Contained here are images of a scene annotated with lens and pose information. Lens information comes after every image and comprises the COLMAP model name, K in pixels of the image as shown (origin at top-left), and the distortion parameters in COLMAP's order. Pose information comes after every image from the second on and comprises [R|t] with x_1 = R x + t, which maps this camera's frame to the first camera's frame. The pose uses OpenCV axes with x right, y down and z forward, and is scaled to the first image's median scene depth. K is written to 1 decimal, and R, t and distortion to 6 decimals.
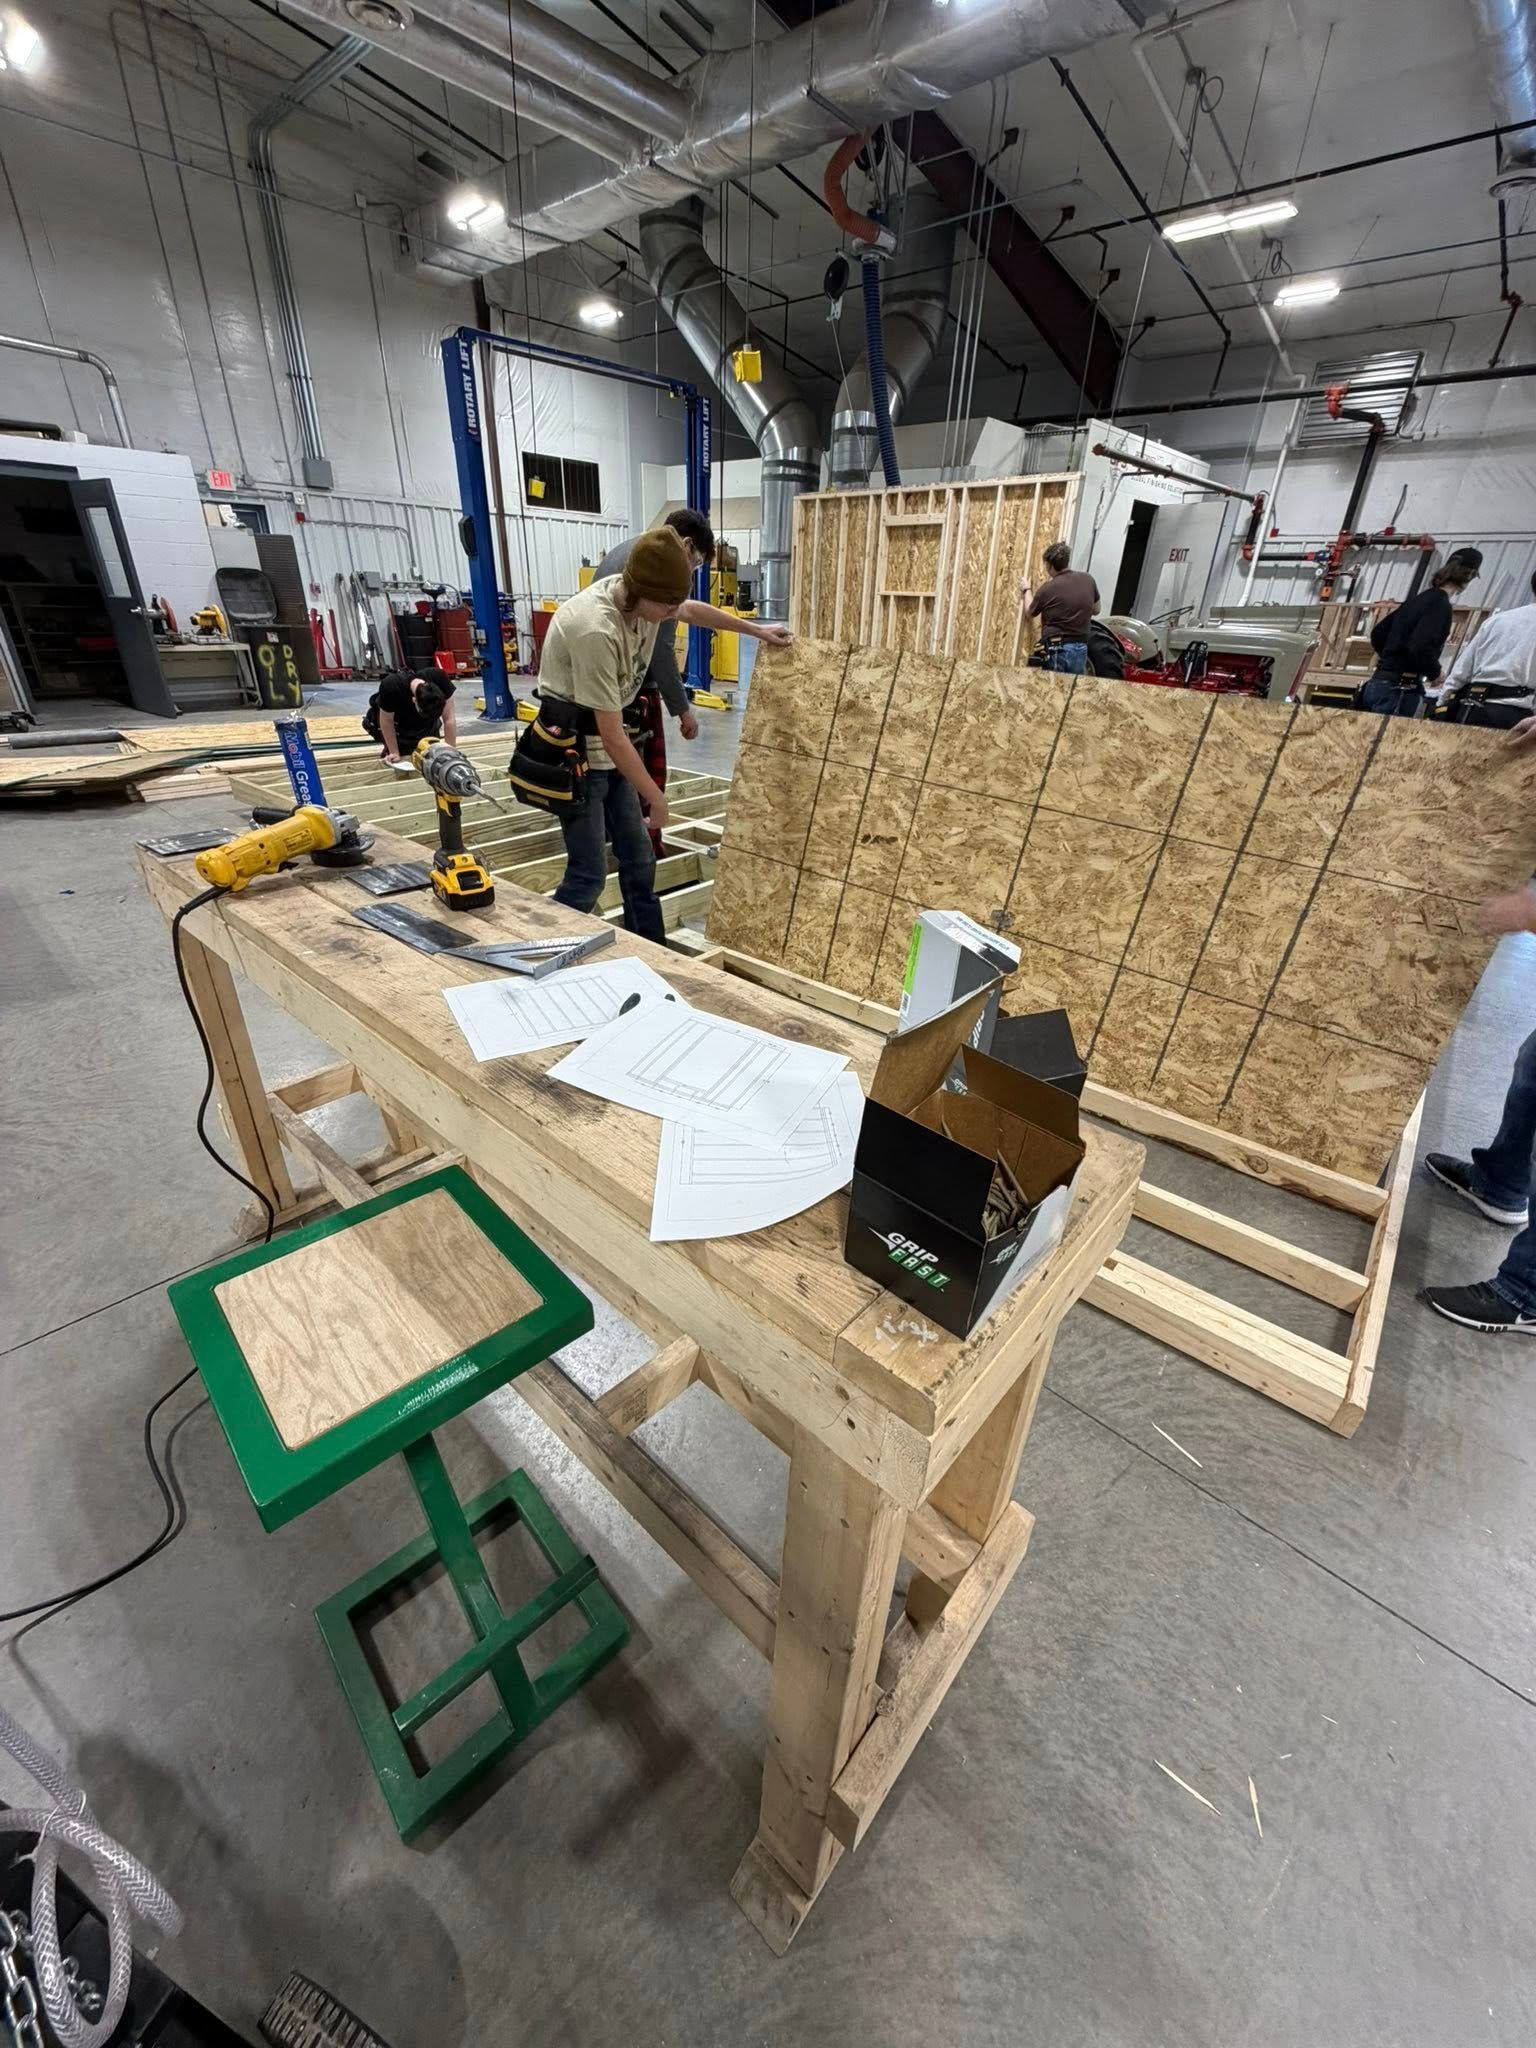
lens RADIAL K [[803.6, 0, 768.5], [0, 803.6, 1016.7], [0, 0, 1]] dist [0.001311, 0.000084]
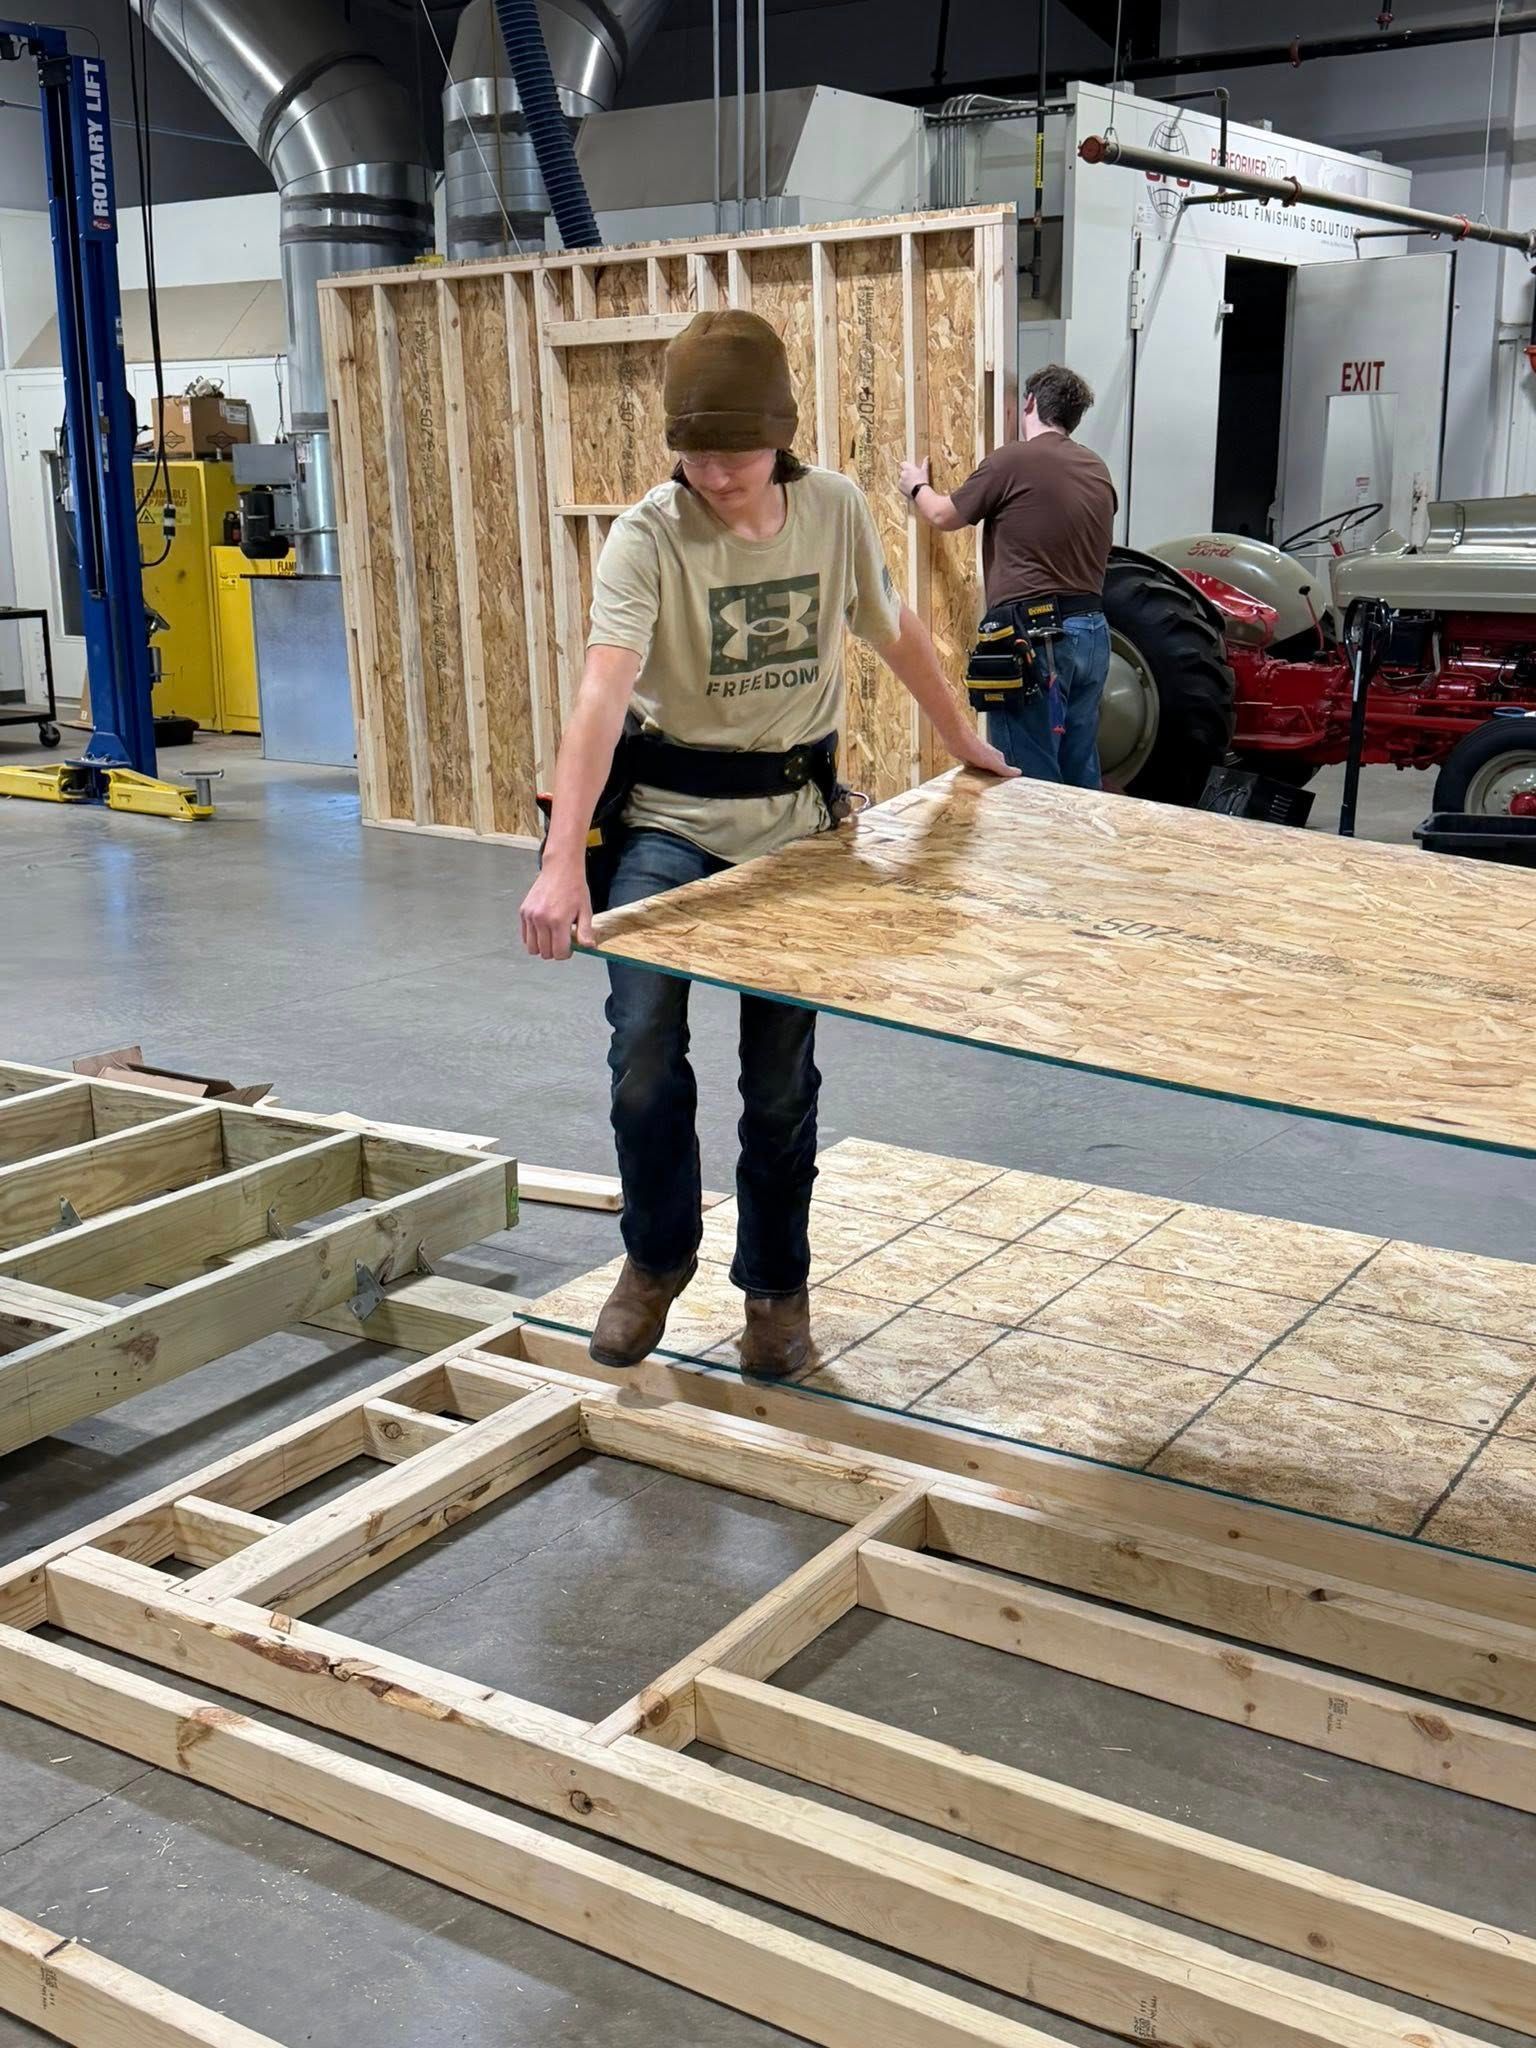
lens RADIAL K [[2187.7, 0, 773.2], [0, 2187.7, 1019.2], [0, 0, 1]] dist [0.182394, -0.374191]
pose [[0.992045, -0.068686, 0.105492, 0.099560], [0.092355, 0.966576, -0.239169, -0.040563], [-0.085538, 0.247009, 0.965230, 0.055339]]
